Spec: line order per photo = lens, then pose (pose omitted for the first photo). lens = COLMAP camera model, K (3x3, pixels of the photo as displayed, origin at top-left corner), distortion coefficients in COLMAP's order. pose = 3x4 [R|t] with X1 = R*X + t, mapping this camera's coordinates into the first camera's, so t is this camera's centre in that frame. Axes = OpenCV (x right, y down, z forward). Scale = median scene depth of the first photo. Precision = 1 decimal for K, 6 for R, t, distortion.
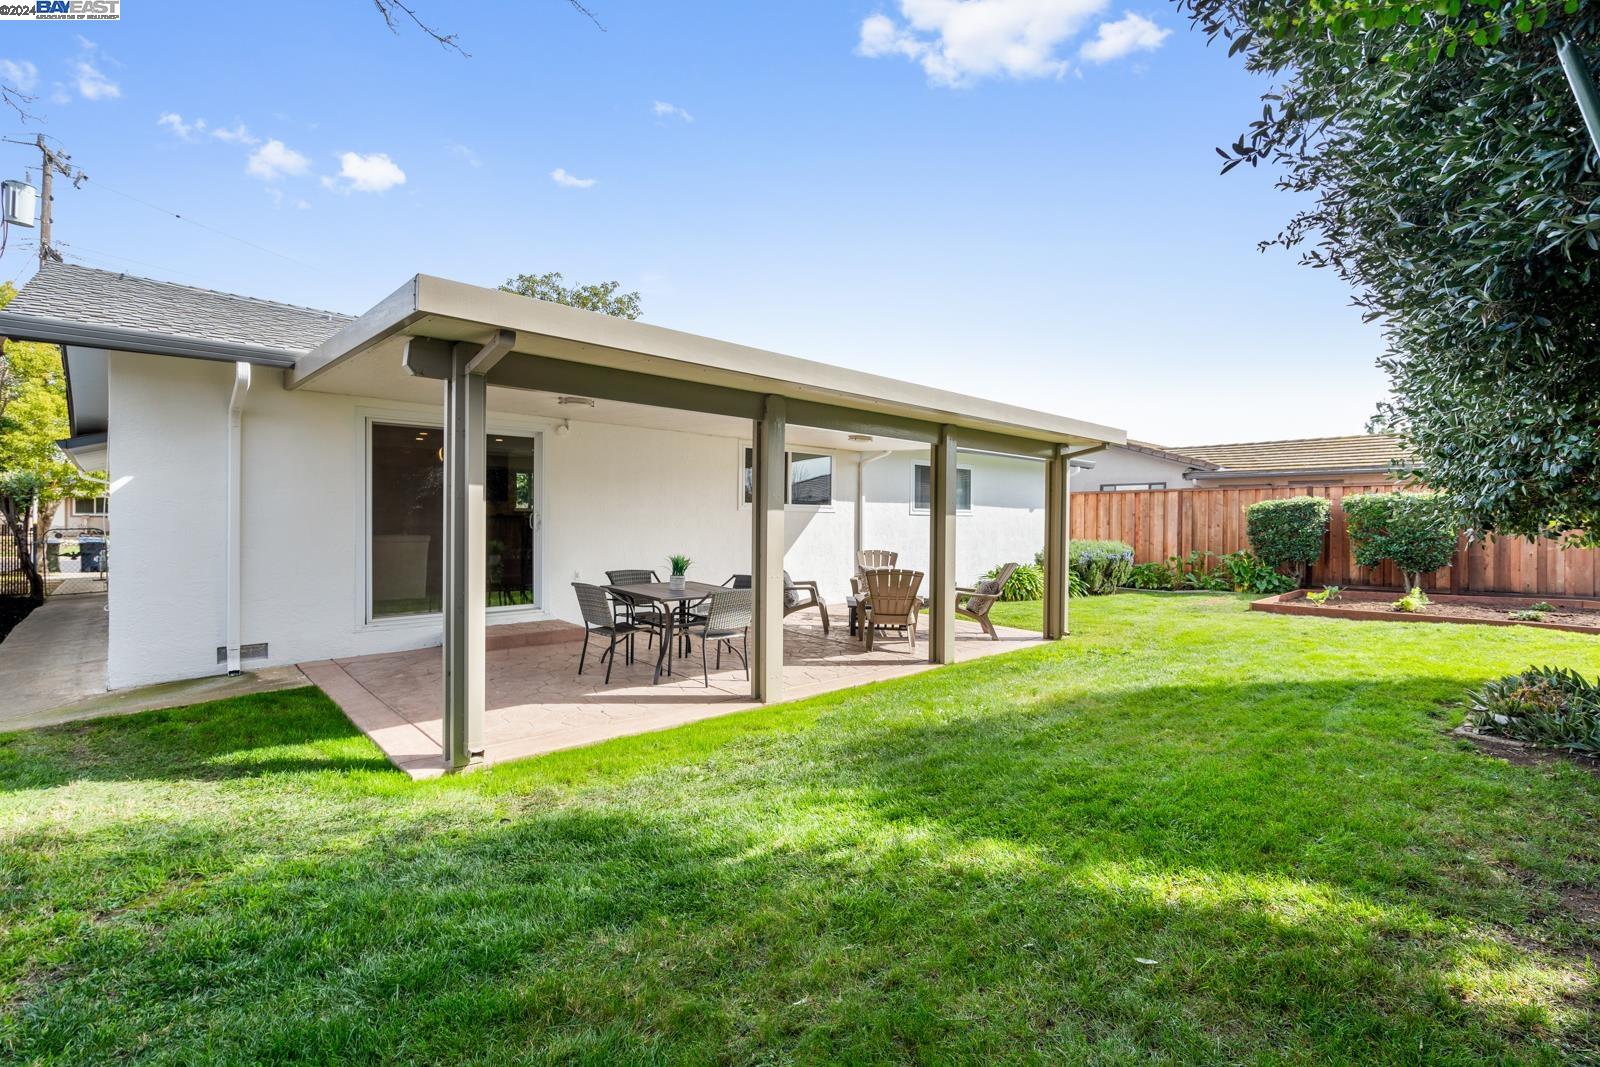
lens RADIAL K [[725.8, 0, 804.0], [0, 725.8, 528.6], [0, 0, 1]] dist [0.001537, 0.000601]
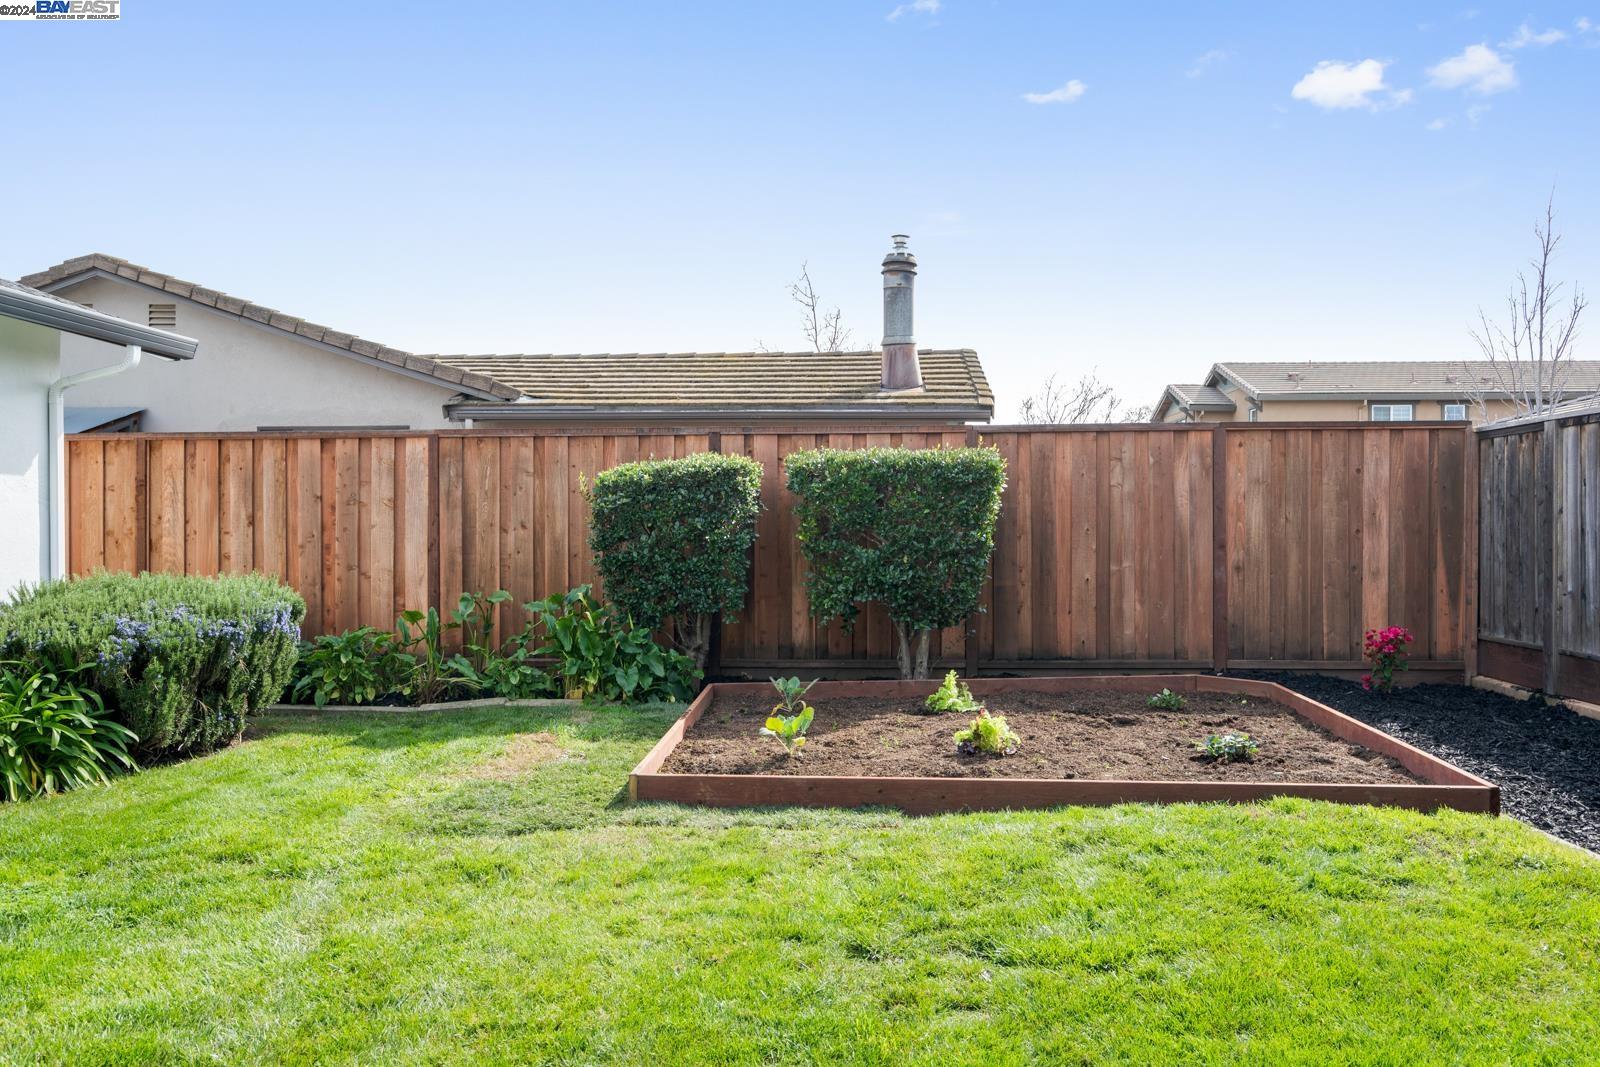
lens RADIAL K [[1203.1, 0, 793.6], [0, 1203.1, 529.4], [0, 0, 1]] dist [0.004731, 0.002136]
pose [[0.730097, -0.009214, 0.683282, 0.251130], [0.010286, 0.999944, 0.002494, -0.002422], [-0.683266, 0.005207, 0.730151, 0.459466]]
